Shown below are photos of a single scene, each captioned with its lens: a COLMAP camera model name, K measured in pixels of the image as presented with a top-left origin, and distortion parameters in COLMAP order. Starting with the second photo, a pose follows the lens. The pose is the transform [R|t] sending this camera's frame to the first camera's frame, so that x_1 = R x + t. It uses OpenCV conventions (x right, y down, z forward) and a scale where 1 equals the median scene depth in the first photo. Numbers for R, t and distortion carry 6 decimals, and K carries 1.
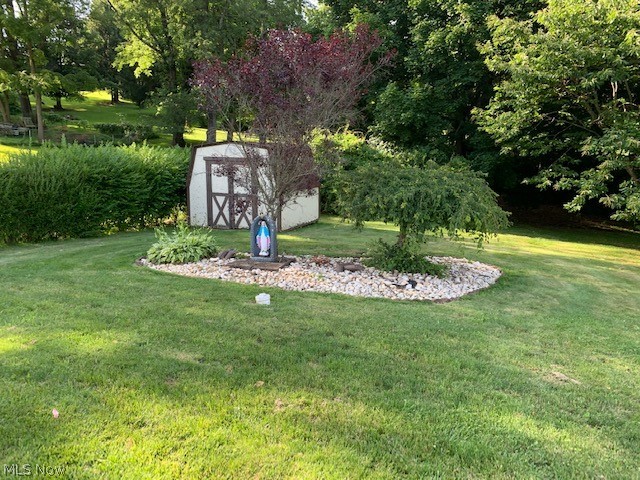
lens RADIAL K [[498.1, 0, 323.0], [0, 498.1, 237.2], [0, 0, 1]] dist [0.015675, -0.004007]
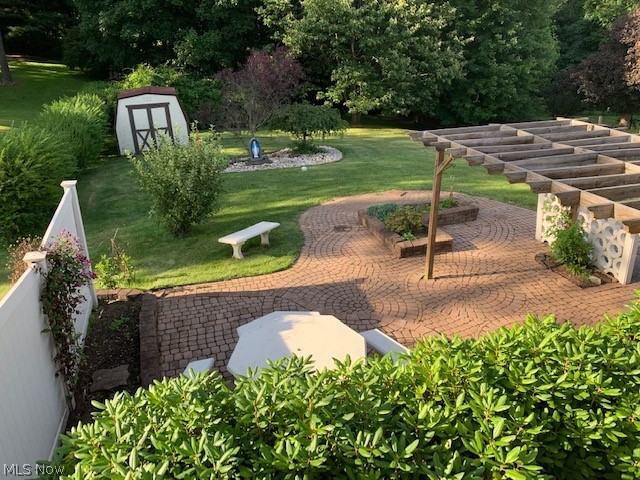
lens RADIAL K [[498.1, 0, 321.5], [0, 498.1, 240.0], [0, 0, 1]] dist [0.015675, -0.004007]
pose [[0.777129, -0.277167, 0.565022, -0.716813], [0.148061, 0.953118, 0.263903, -0.087261], [-0.611677, -0.121429, 0.781733, -0.509548]]
